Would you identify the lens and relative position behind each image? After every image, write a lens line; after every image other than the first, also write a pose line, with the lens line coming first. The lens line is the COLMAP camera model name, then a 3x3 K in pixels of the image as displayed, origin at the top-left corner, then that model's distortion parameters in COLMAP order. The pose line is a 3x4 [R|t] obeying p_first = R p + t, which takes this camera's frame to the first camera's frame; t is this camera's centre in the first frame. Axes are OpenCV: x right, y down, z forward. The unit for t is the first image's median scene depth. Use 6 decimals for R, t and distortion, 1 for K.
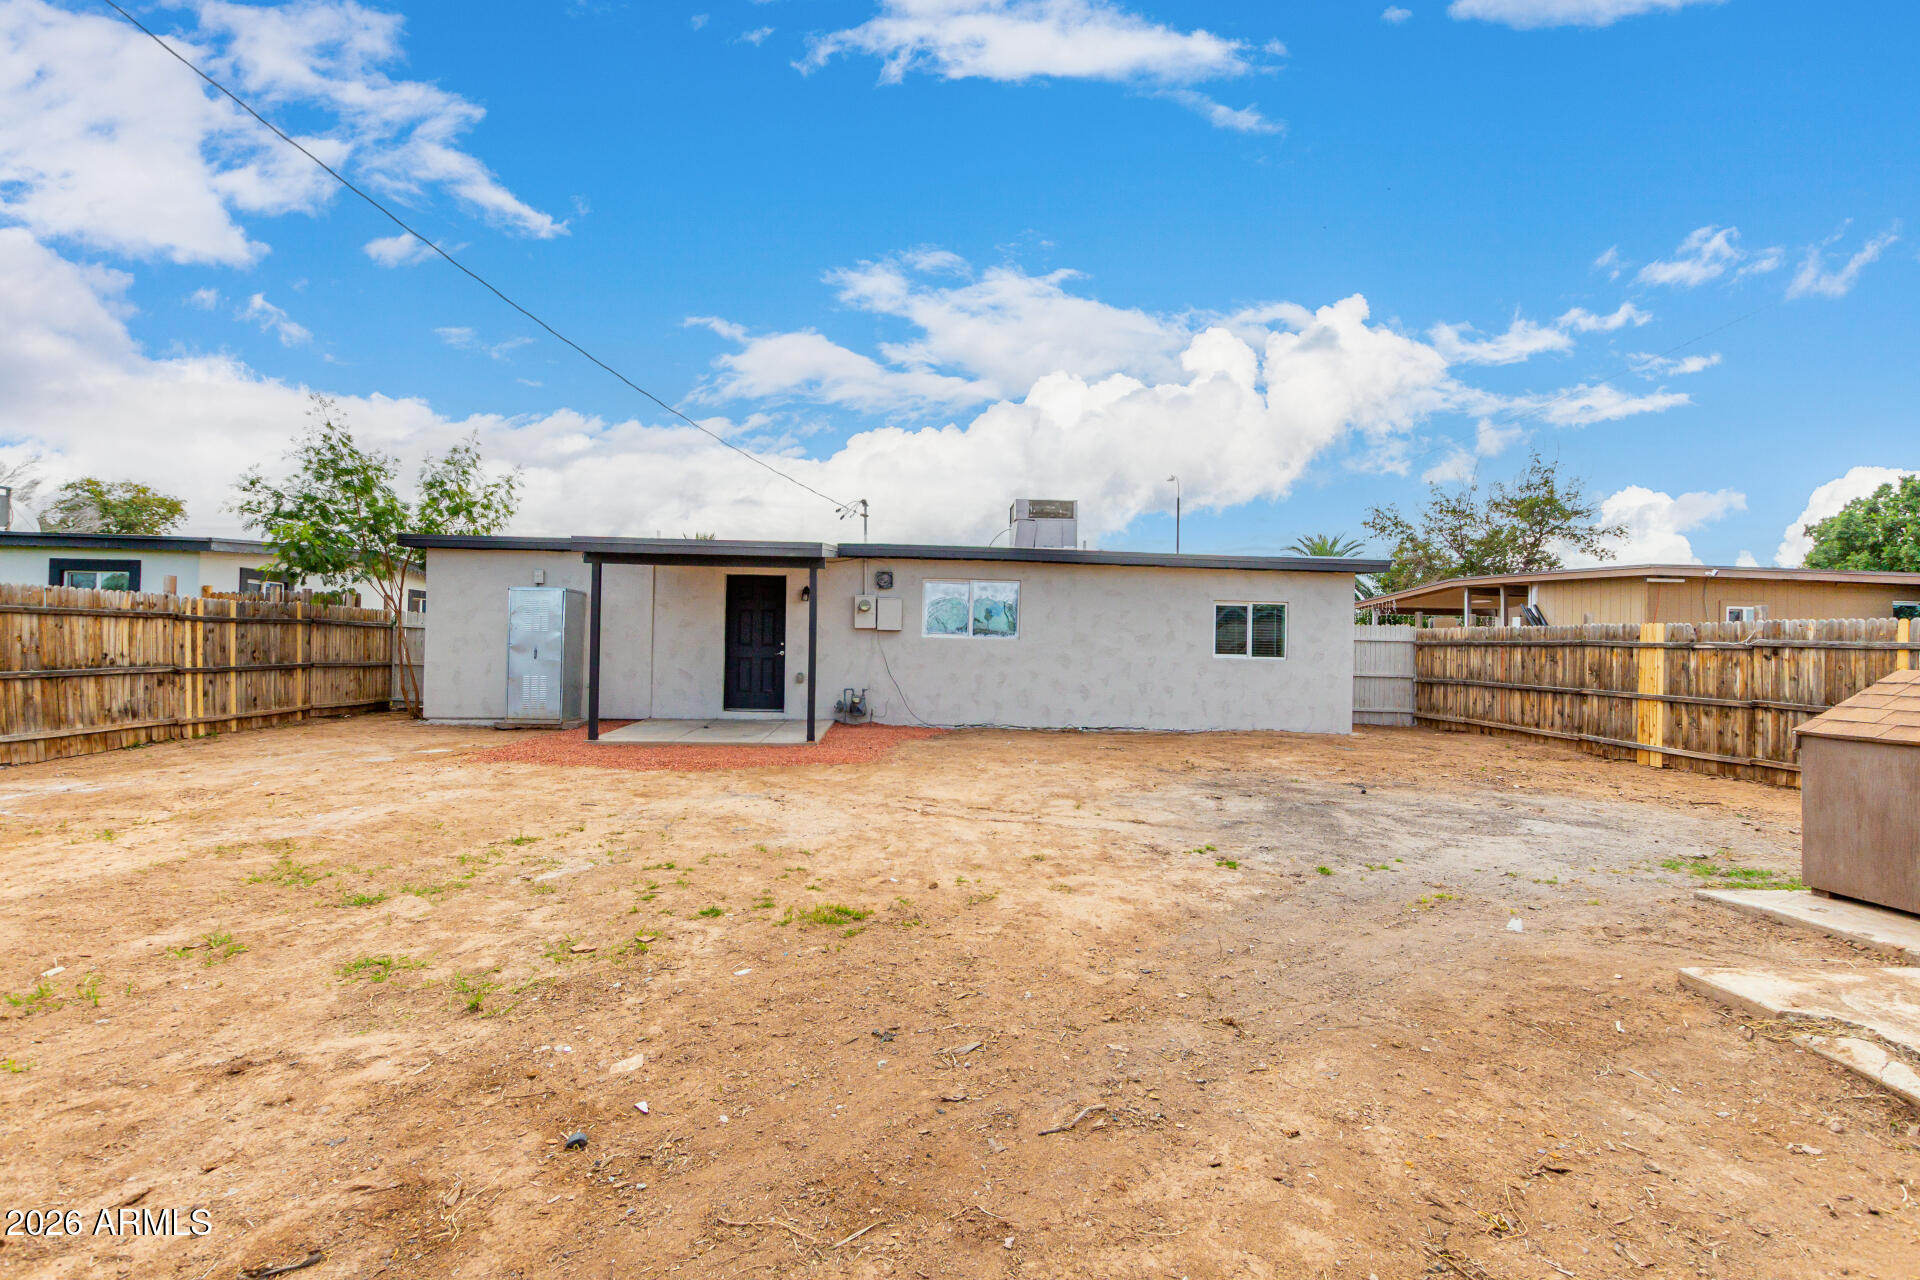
lens RADIAL K [[885.9, 0, 970.7], [0, 885.9, 646.4], [0, 0, 1]] dist [0.006884, -0.000121]
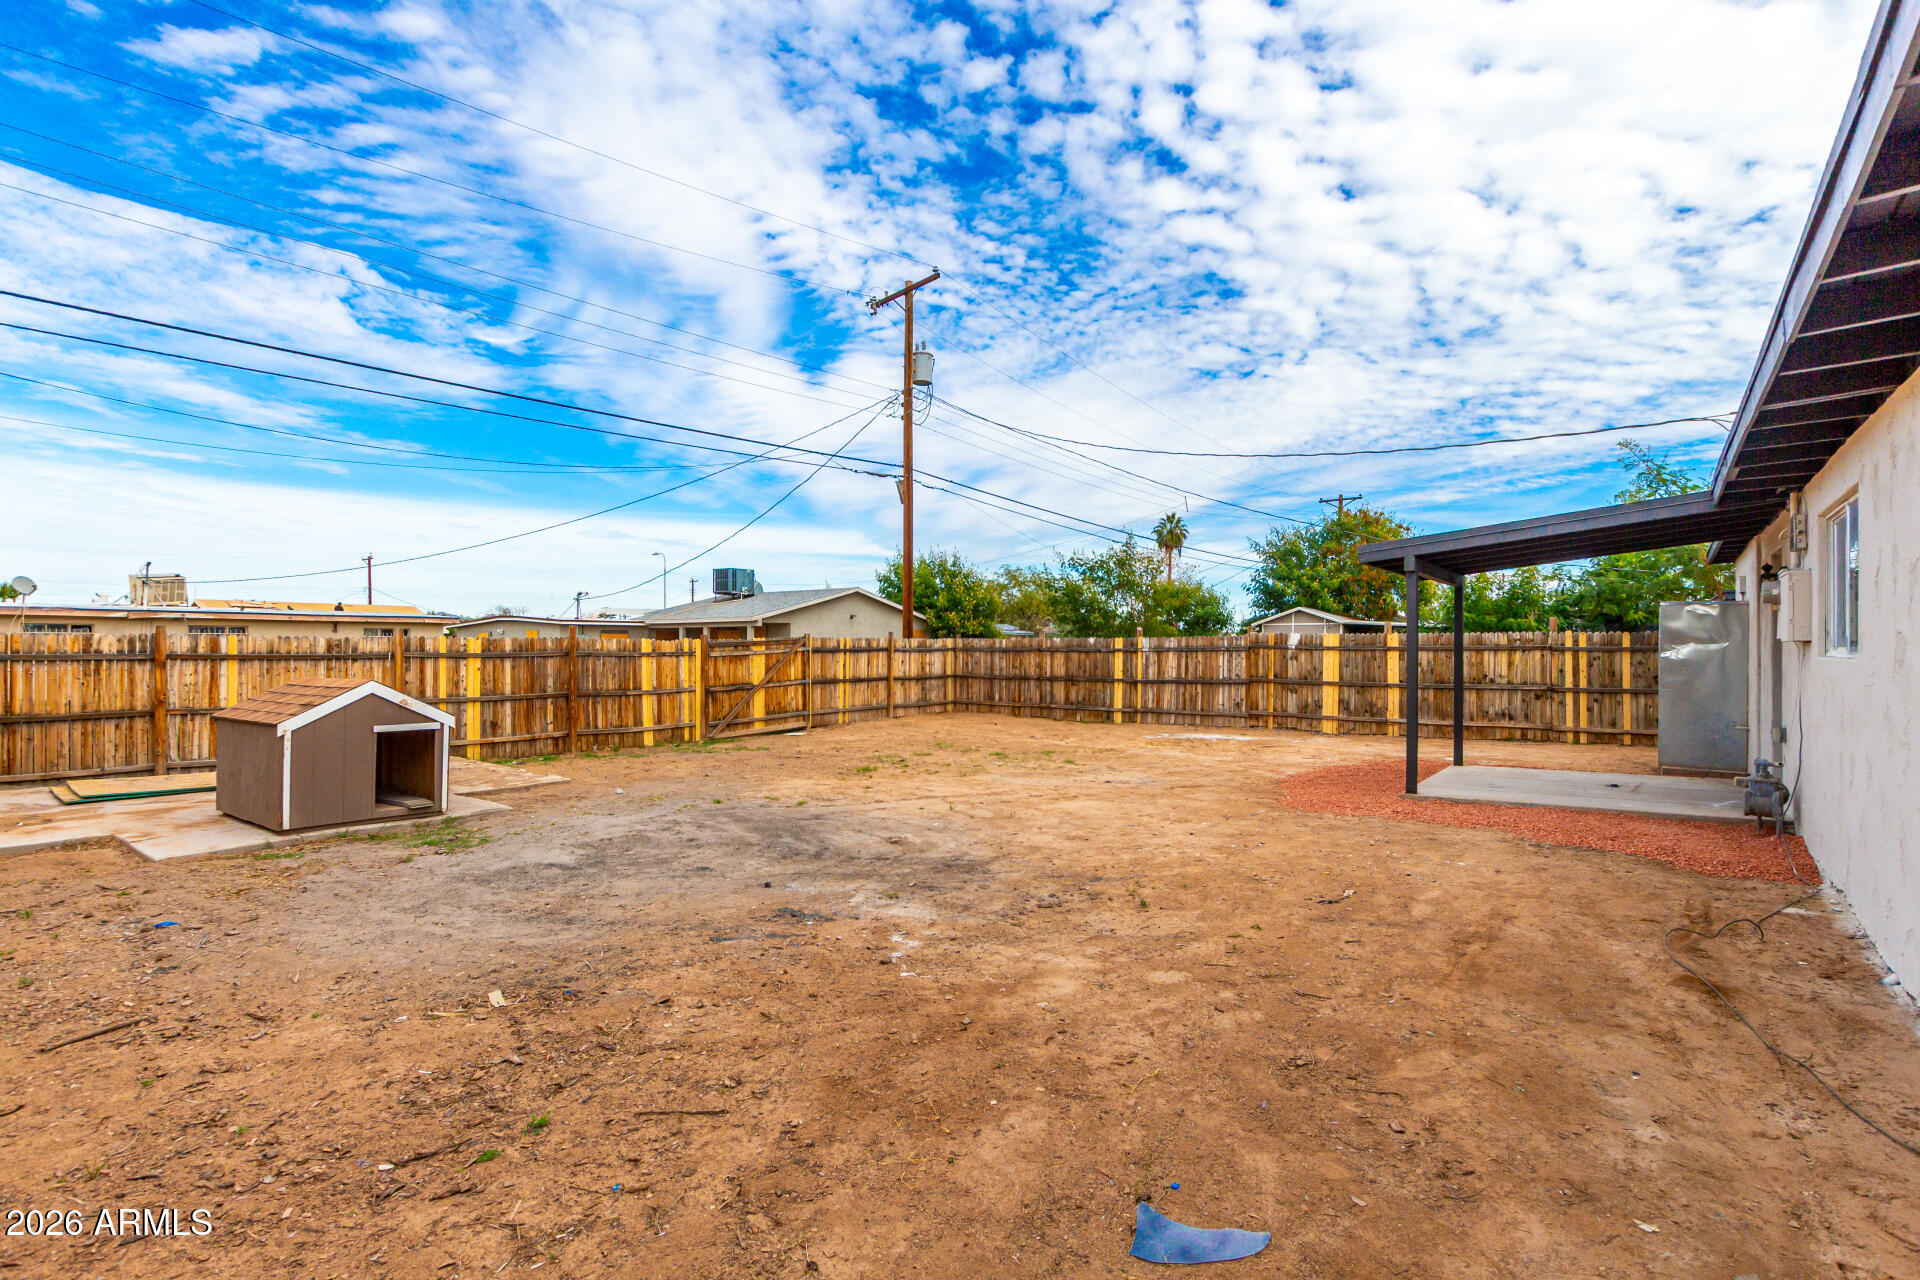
lens RADIAL K [[923.2, 0, 970.3], [0, 923.2, 645.8], [0, 0, 1]] dist [0.005221, -0.000008]
pose [[-0.660540, -0.018858, -0.750554, 0.615112], [-0.008651, 0.999809, -0.017507, -0.004821], [0.750741, -0.005071, -0.660578, 1.085822]]
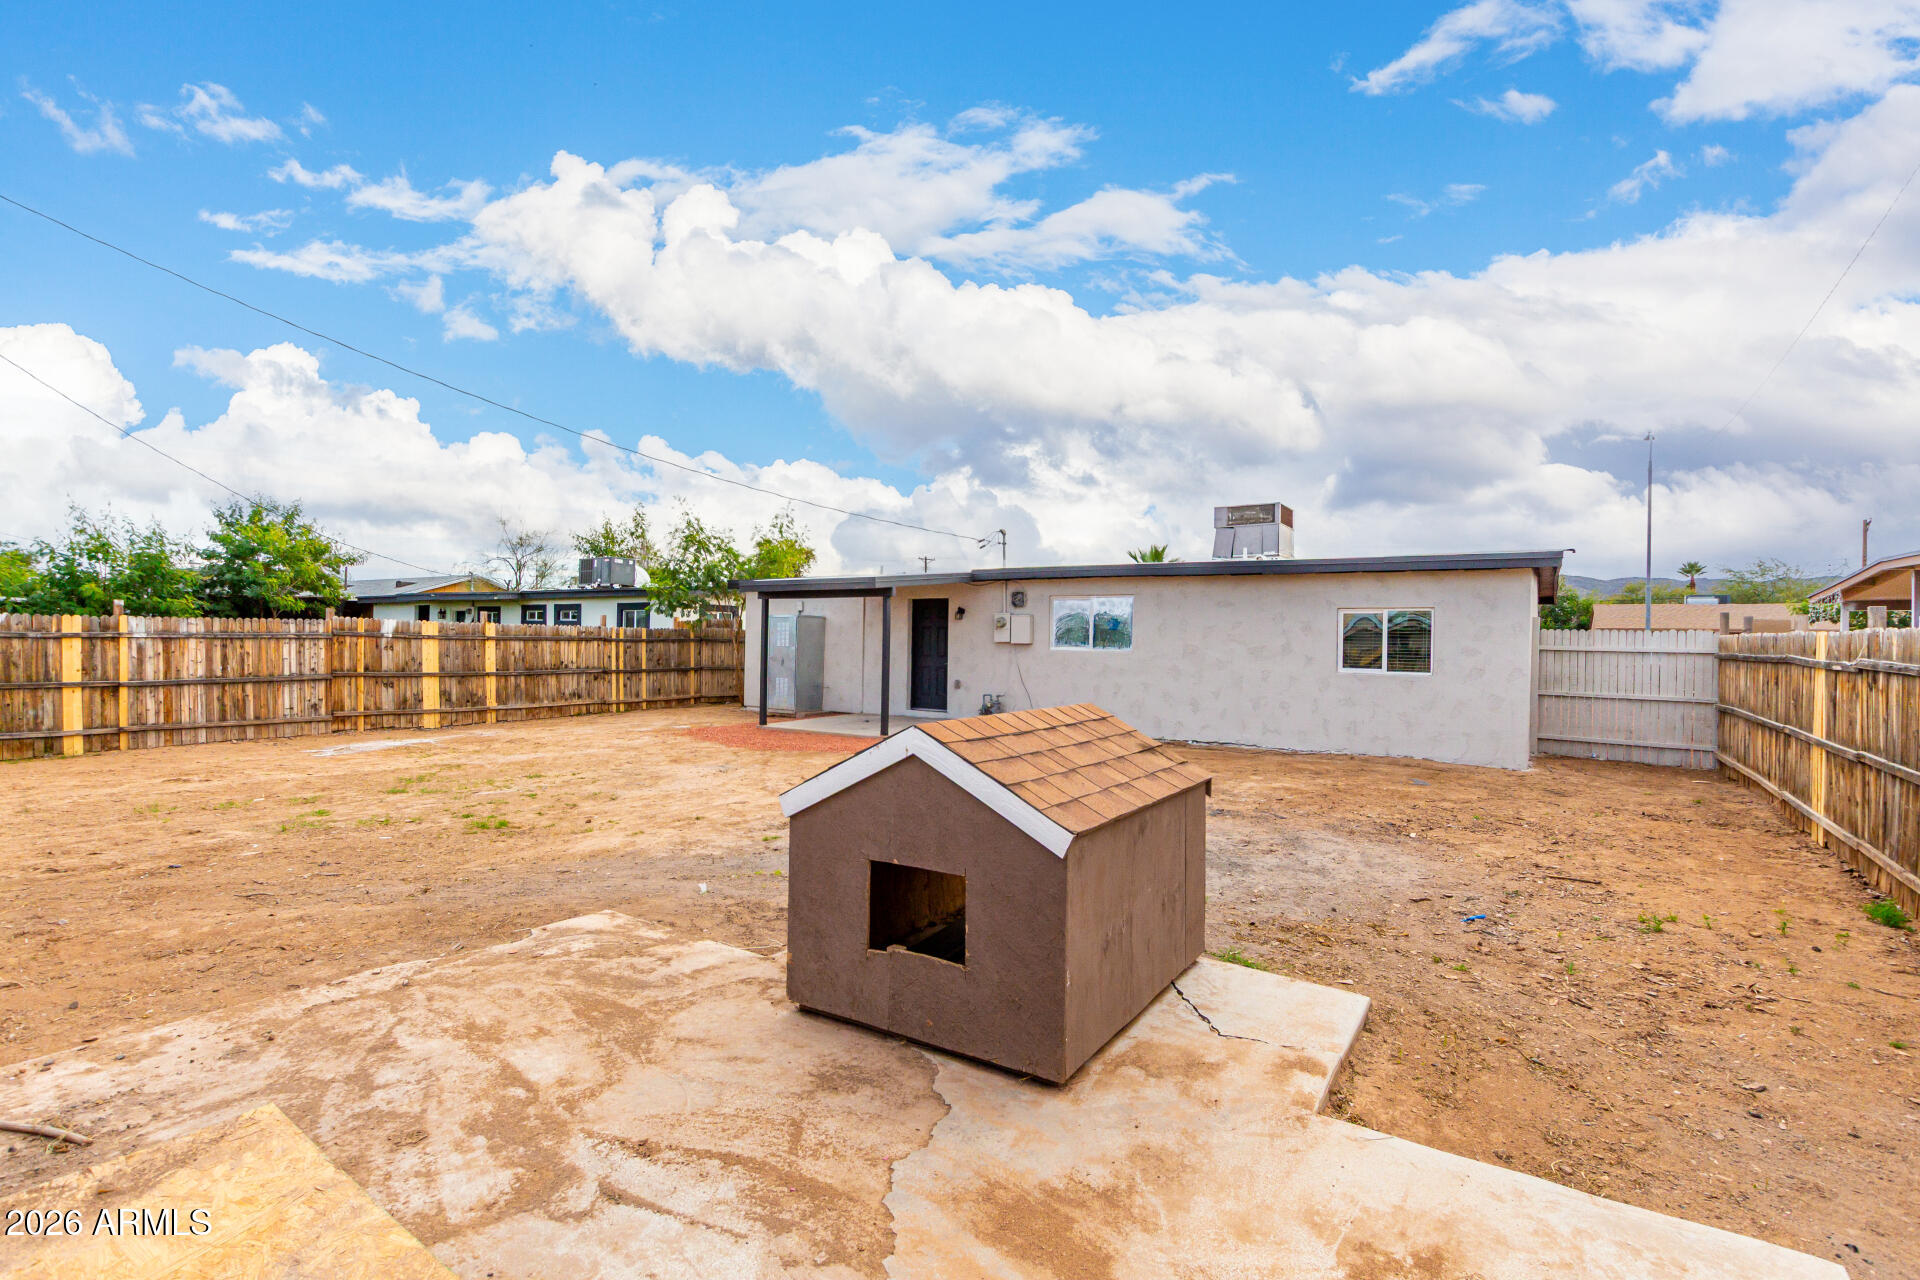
lens RADIAL K [[885.9, 0, 968.9], [0, 885.9, 641.3], [0, 0, 1]] dist [0.006884, -0.000121]
pose [[0.799699, -0.005838, -0.600373, 0.571008], [0.000908, 0.999963, -0.008514, -0.012563], [0.600400, 0.006264, 0.799675, 0.063231]]
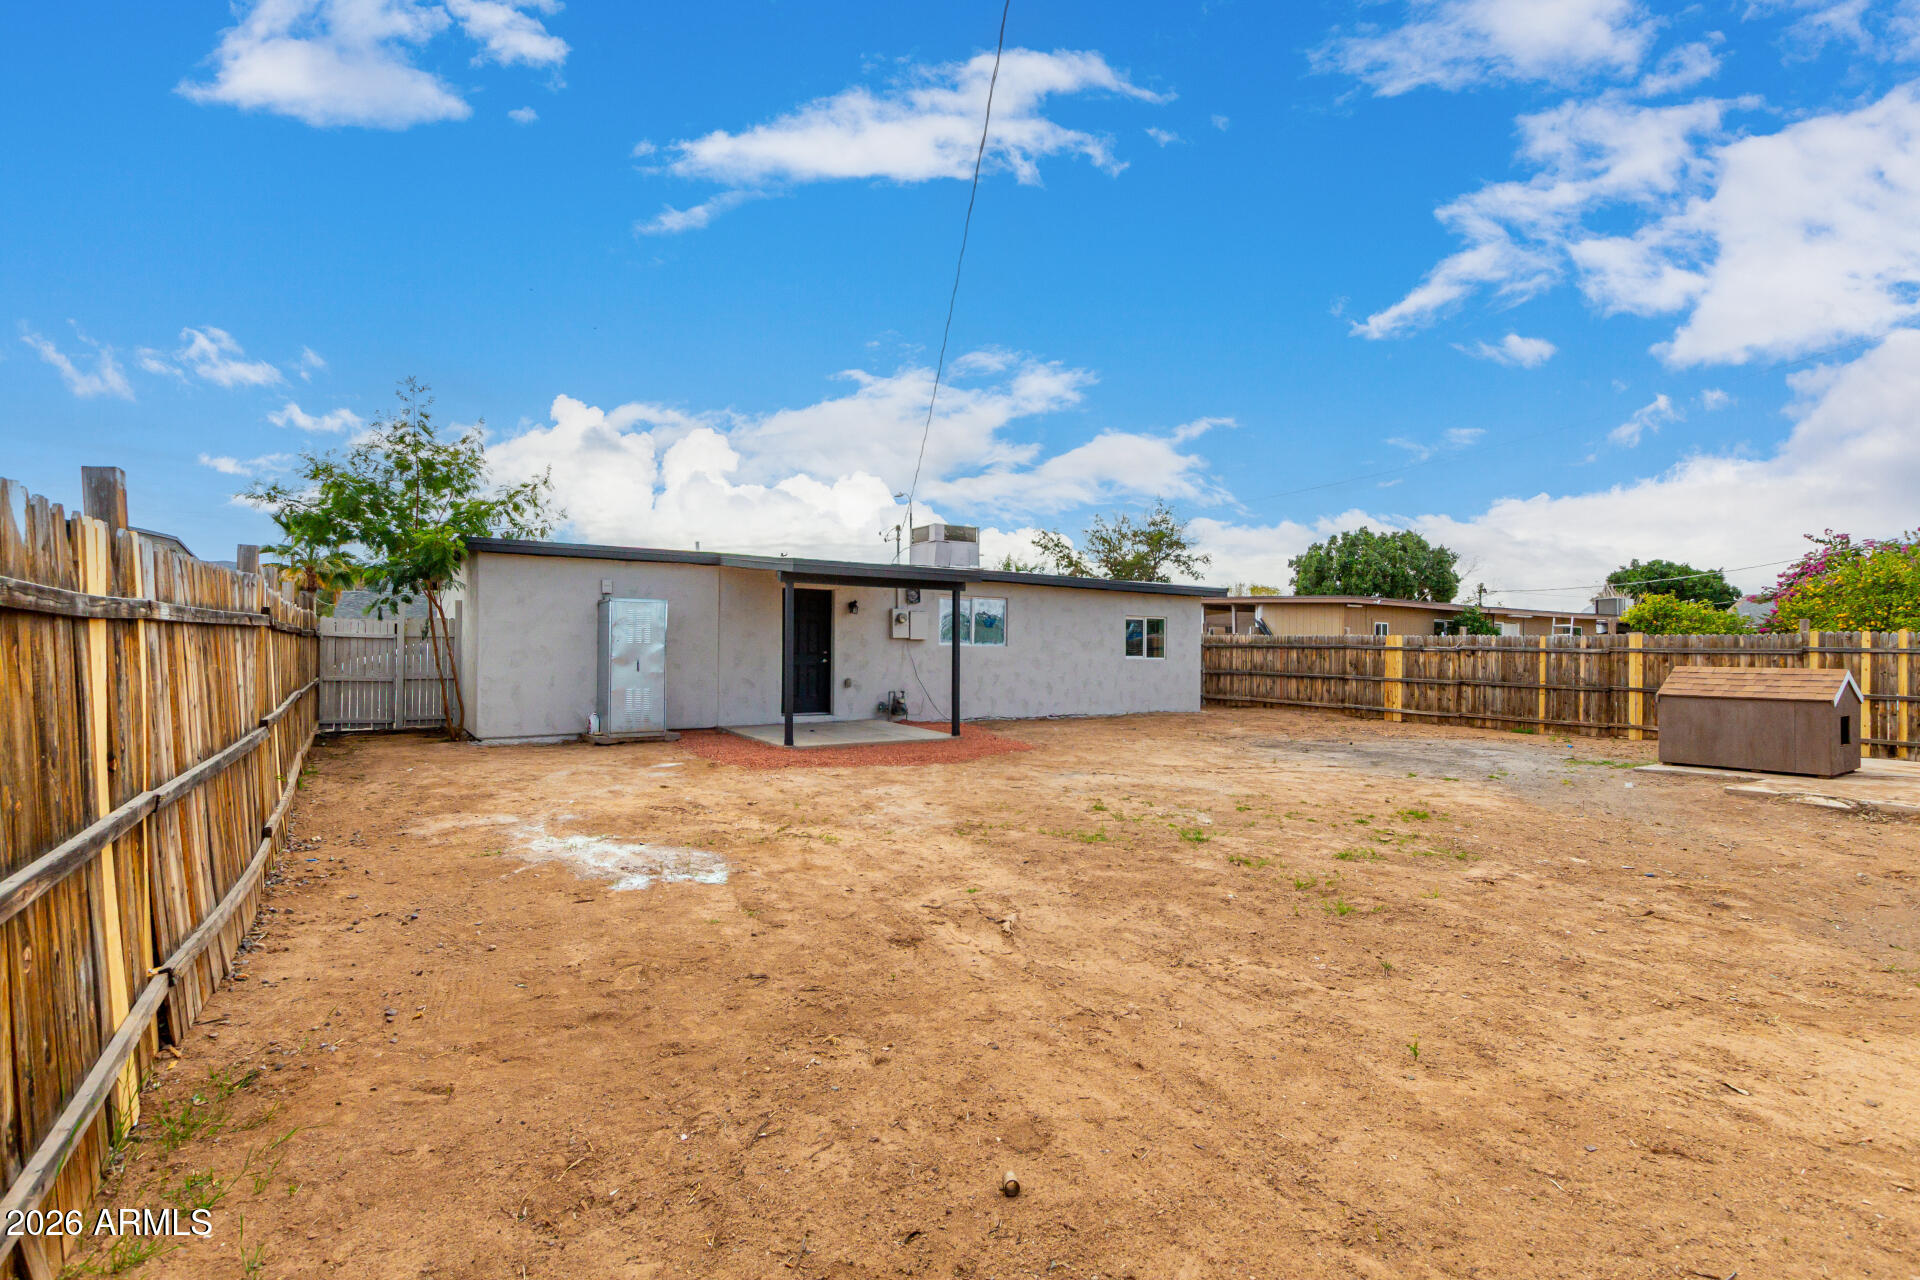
lens RADIAL K [[885.9, 0, 962.5], [0, 885.9, 643.8], [0, 0, 1]] dist [0.006884, -0.000121]
pose [[0.871251, -0.007391, 0.490782, -0.655015], [0.005021, 0.999969, 0.006146, -0.021092], [-0.490812, -0.002890, 0.871261, -0.040608]]
